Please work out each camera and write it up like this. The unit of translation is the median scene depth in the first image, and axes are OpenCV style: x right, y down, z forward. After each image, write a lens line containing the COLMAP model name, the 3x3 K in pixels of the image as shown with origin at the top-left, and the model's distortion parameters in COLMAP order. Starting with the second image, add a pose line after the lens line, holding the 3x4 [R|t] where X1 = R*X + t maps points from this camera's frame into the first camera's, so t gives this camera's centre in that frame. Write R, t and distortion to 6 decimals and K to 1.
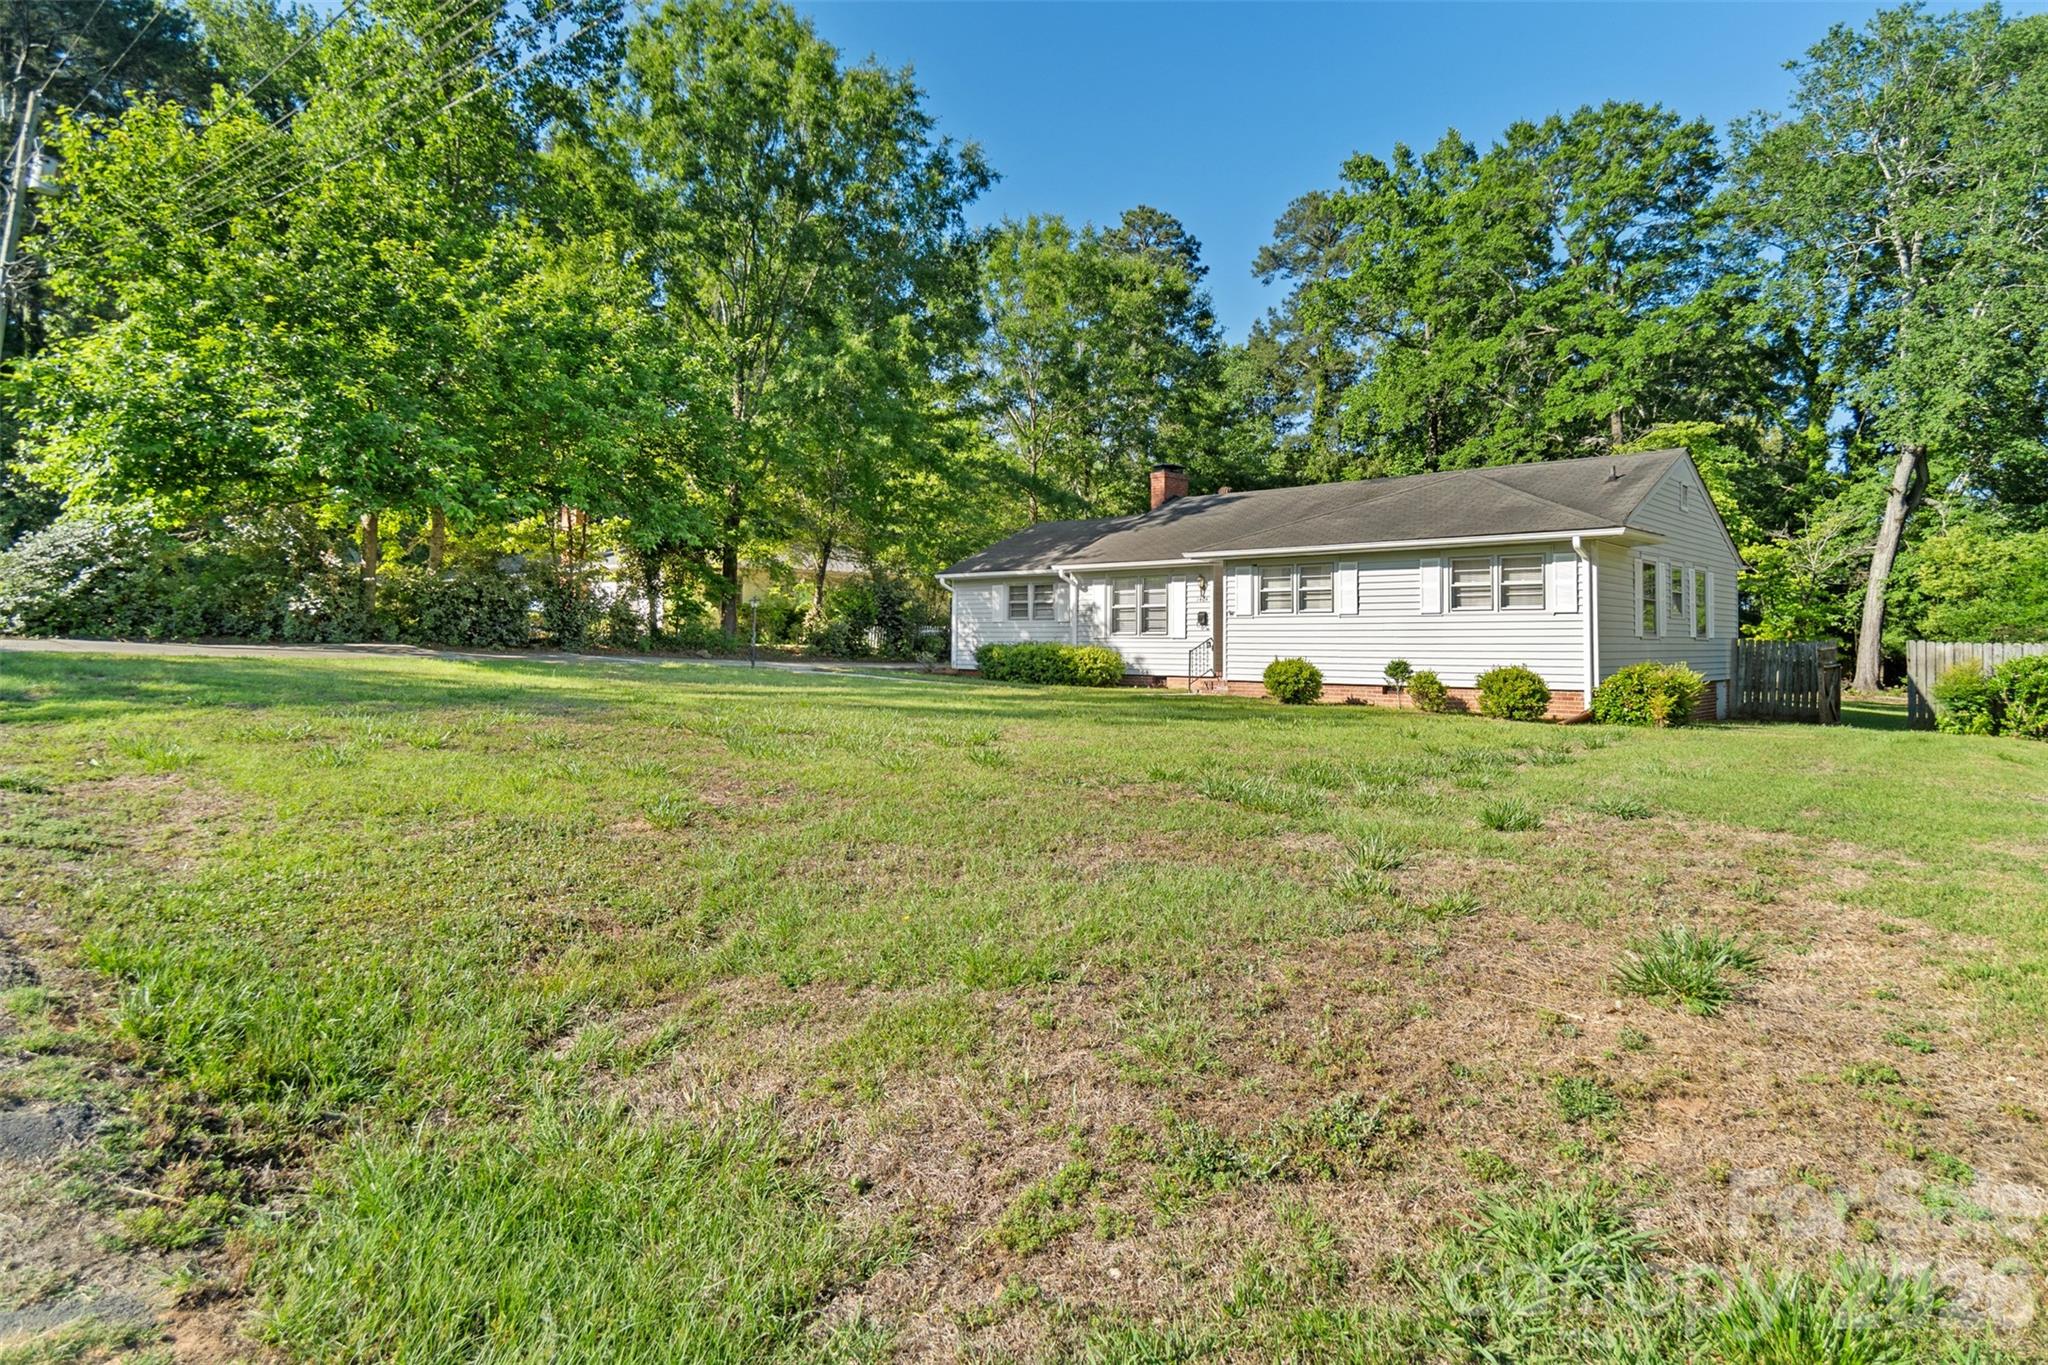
lens RADIAL K [[1151.5, 0, 1017.1], [0, 1151.5, 628.9], [0, 0, 1]] dist [0.001674, 0.001728]
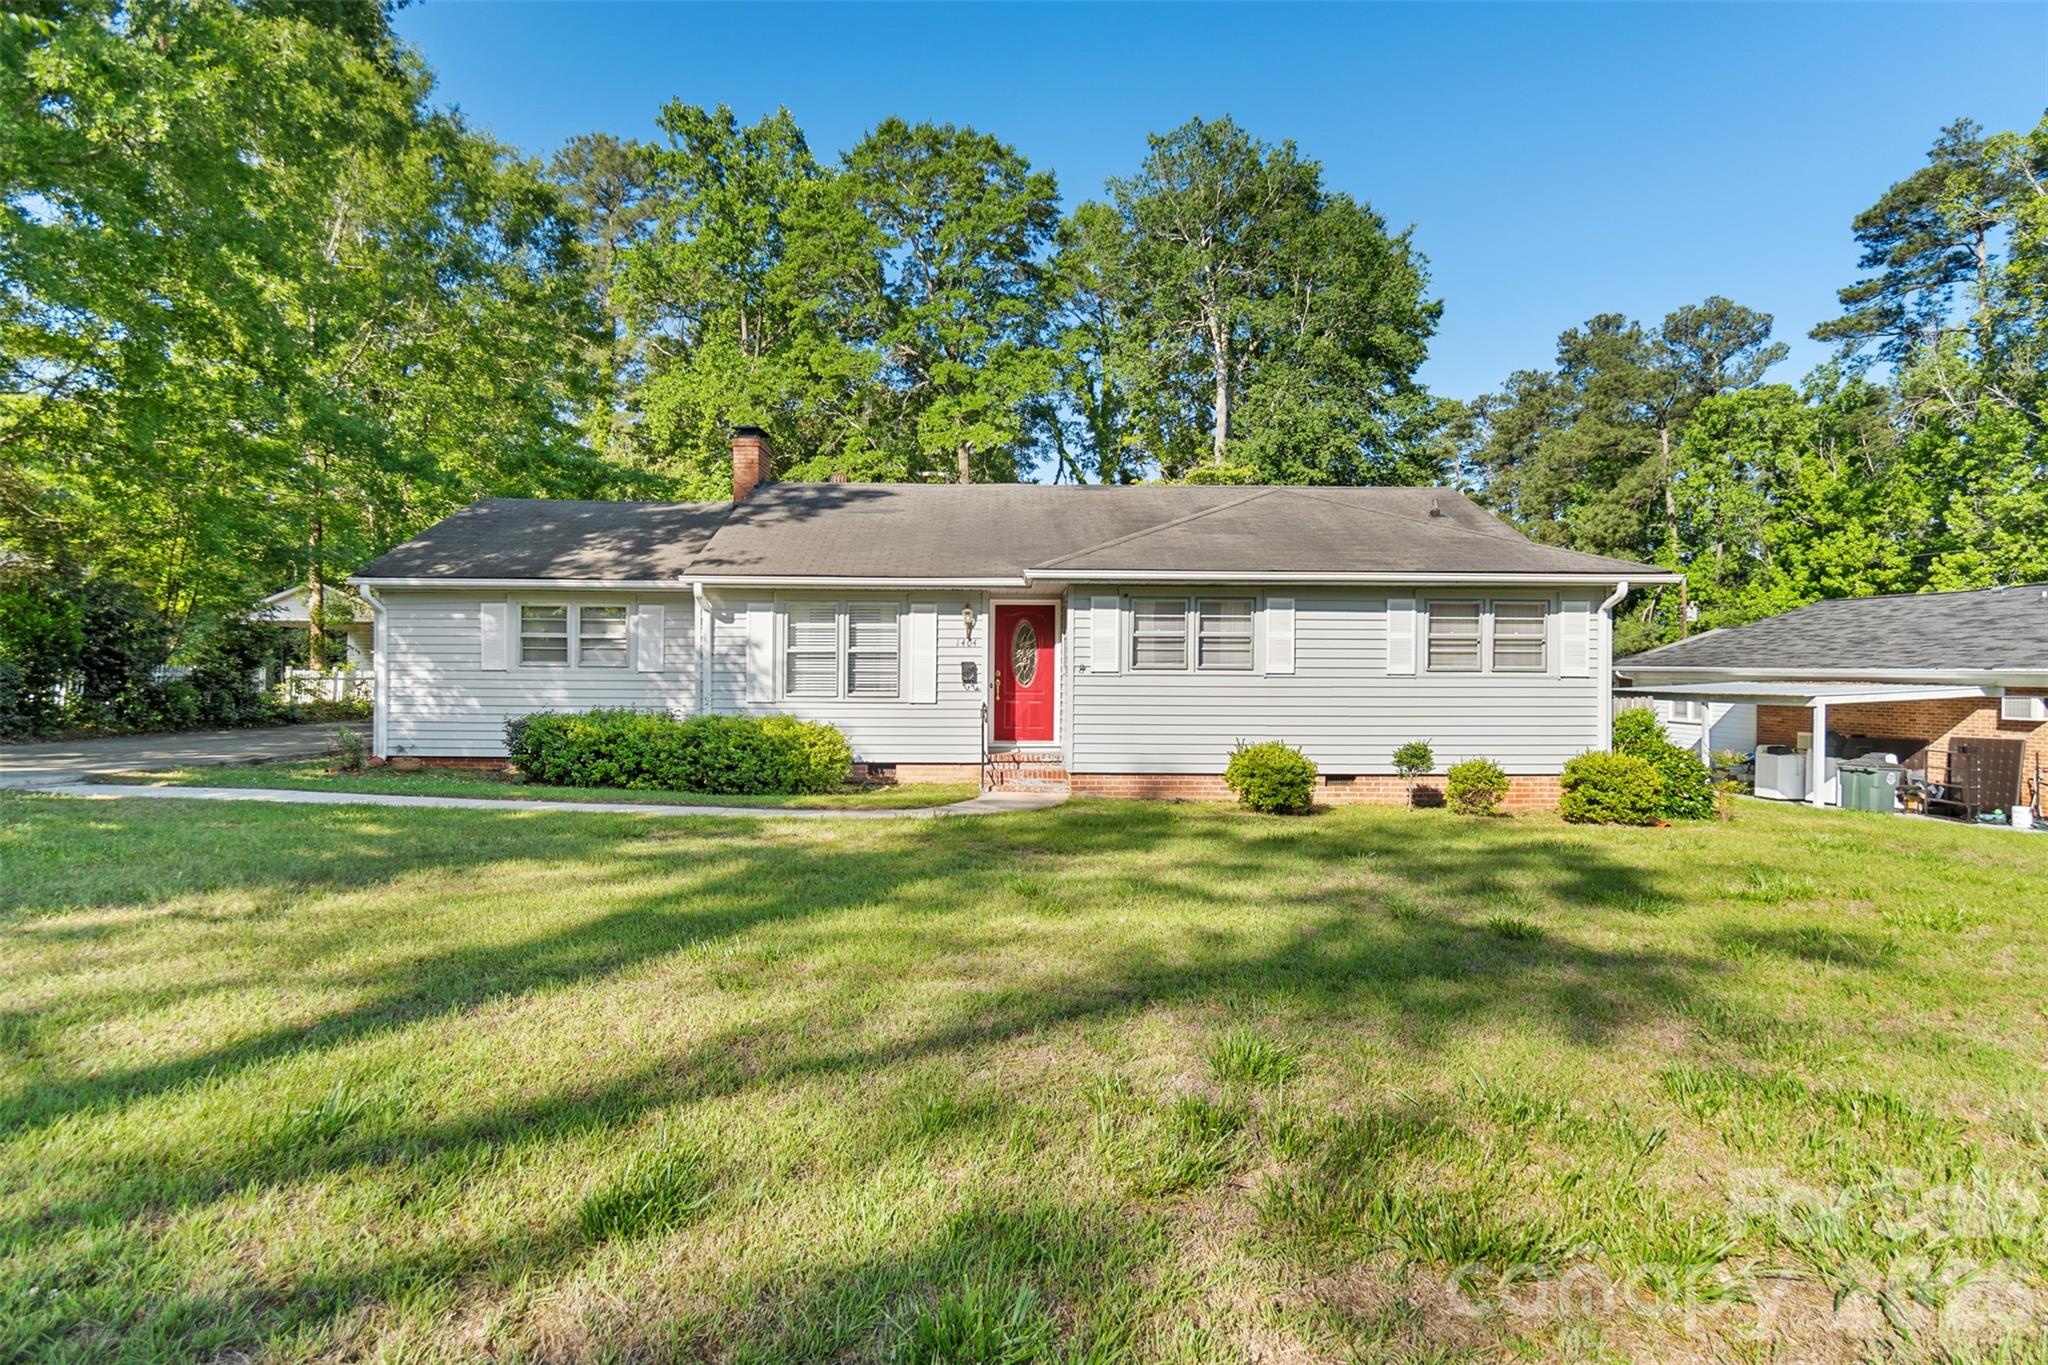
lens RADIAL K [[1143.8, 0, 1024.0], [0, 1143.8, 682.5], [0, 0, 1]] dist [-0.003786, -0.000335]
pose [[0.724027, -0.008469, 0.689719, -0.180611], [-0.009145, 0.999719, 0.021876, -0.012402], [-0.689711, -0.022146, 0.723746, 0.367273]]
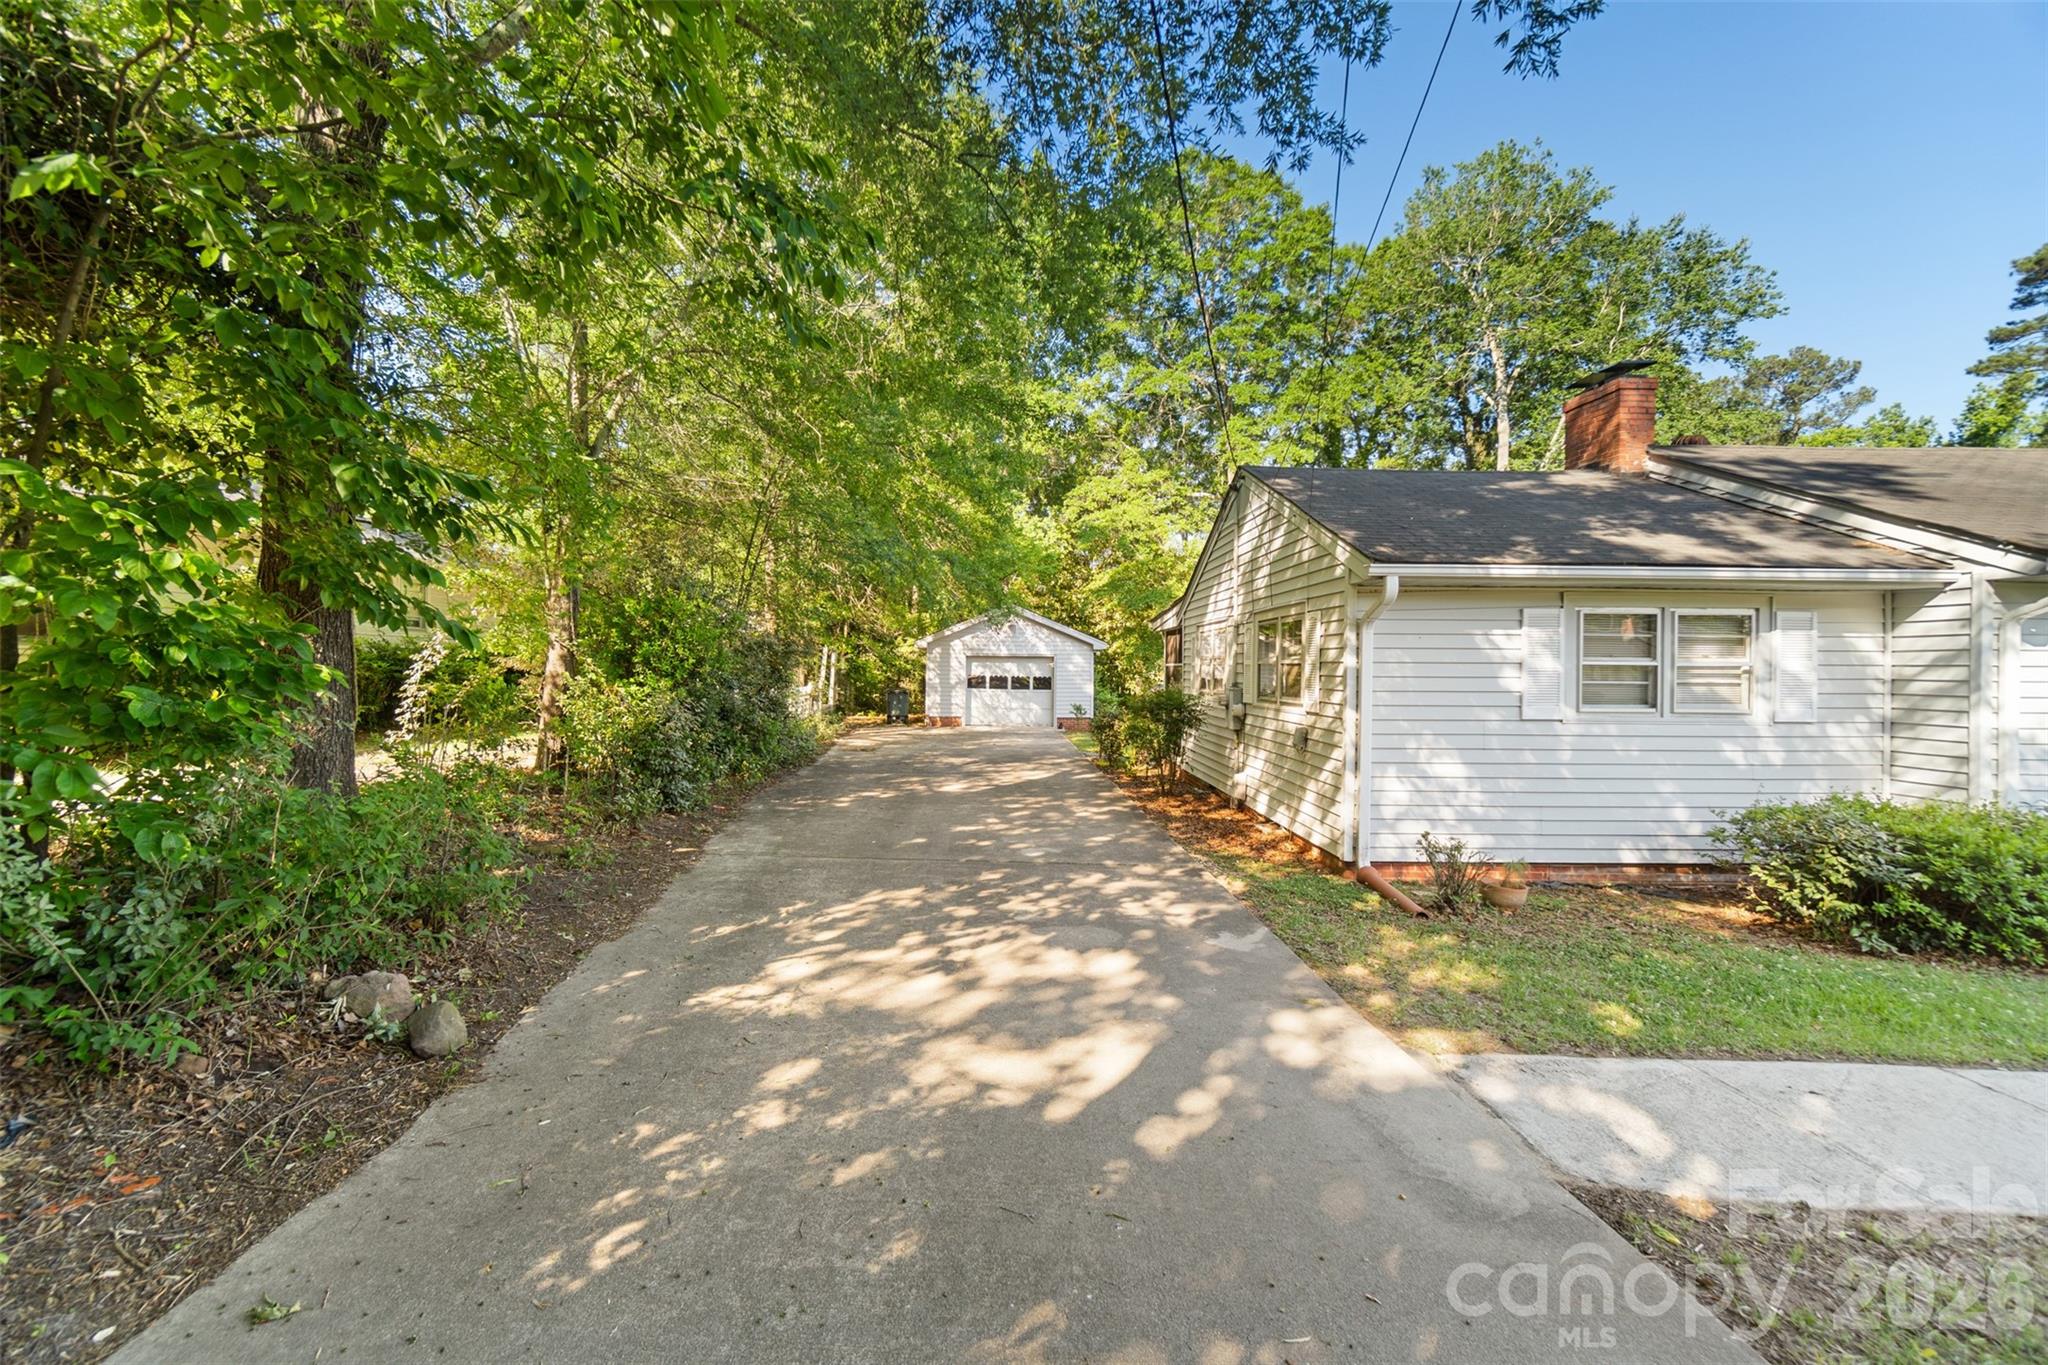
lens RADIAL K [[888.7, 0, 1004.3], [0, 888.7, 662.2], [0, 0, 1]] dist [0.001677, 0.000368]
pose [[0.736982, 0.008325, 0.675861, -0.259686], [-0.014280, 0.999893, 0.003256, -0.018565], [-0.675762, -0.012051, 0.737022, 0.783711]]
